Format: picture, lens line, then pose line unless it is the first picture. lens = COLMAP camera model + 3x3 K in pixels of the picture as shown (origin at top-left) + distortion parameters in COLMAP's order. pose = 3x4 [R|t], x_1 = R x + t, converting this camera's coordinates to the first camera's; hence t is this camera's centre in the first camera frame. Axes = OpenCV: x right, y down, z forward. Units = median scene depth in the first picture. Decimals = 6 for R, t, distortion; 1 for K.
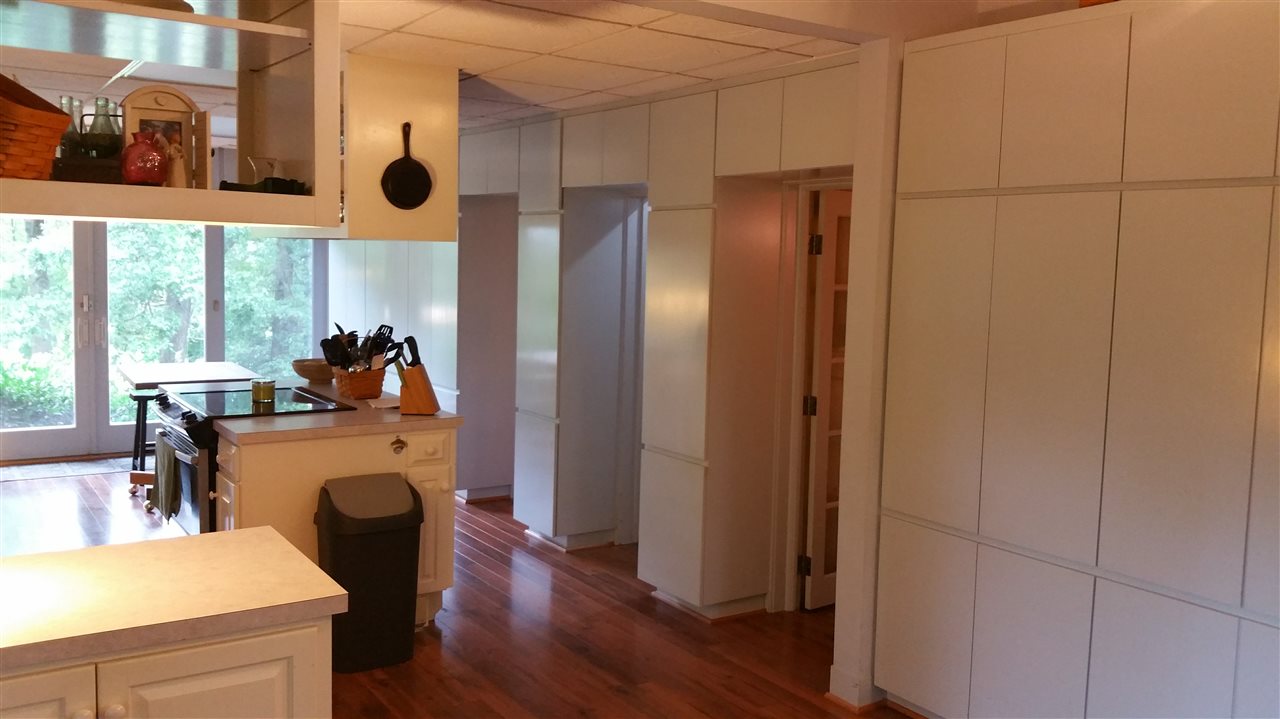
lens RADIAL K [[1046.4, 0, 647.5], [0, 1046.4, 340.0], [0, 0, 1]] dist [0.140433, -0.337259]
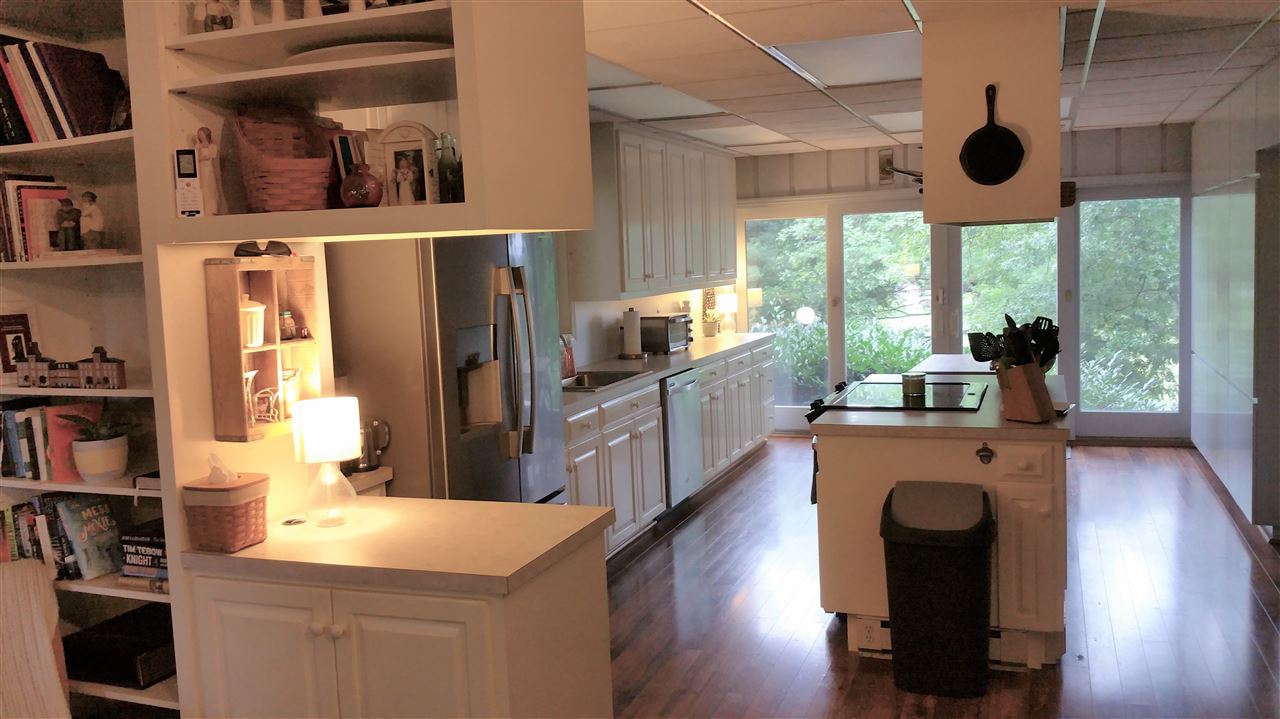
lens RADIAL K [[1046.4, 0, 647.5], [0, 1046.4, 340.0], [0, 0, 1]] dist [0.140433, -0.337259]
pose [[0.567609, 0.016389, -0.823135, 0.316924], [-0.008100, 0.999865, 0.014321, -0.005613], [0.823258, -0.001461, 0.567665, 0.253966]]
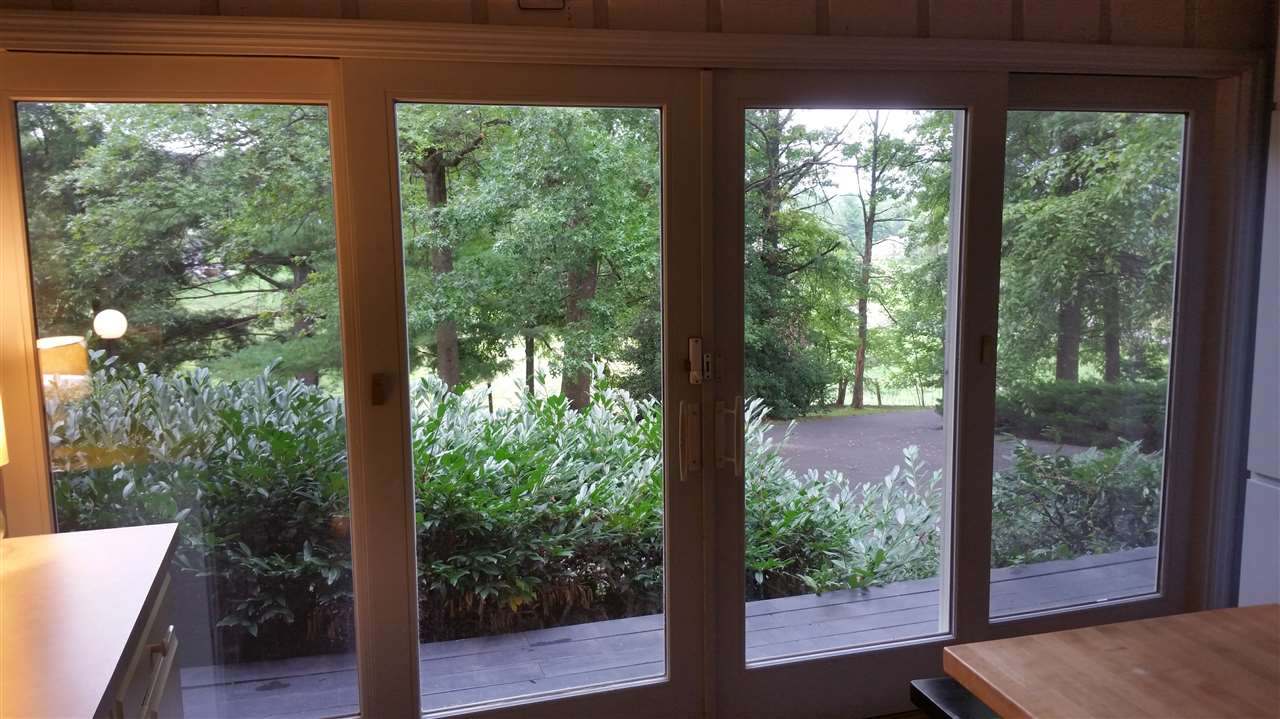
lens RADIAL K [[1046.4, 0, 647.5], [0, 1046.4, 340.0], [0, 0, 1]] dist [0.140433, -0.337259]
pose [[0.952575, -0.000328, -0.304303, -0.751012], [0.016045, 0.998662, 0.049151, -0.104026], [0.303880, -0.051703, 0.951306, 1.117070]]
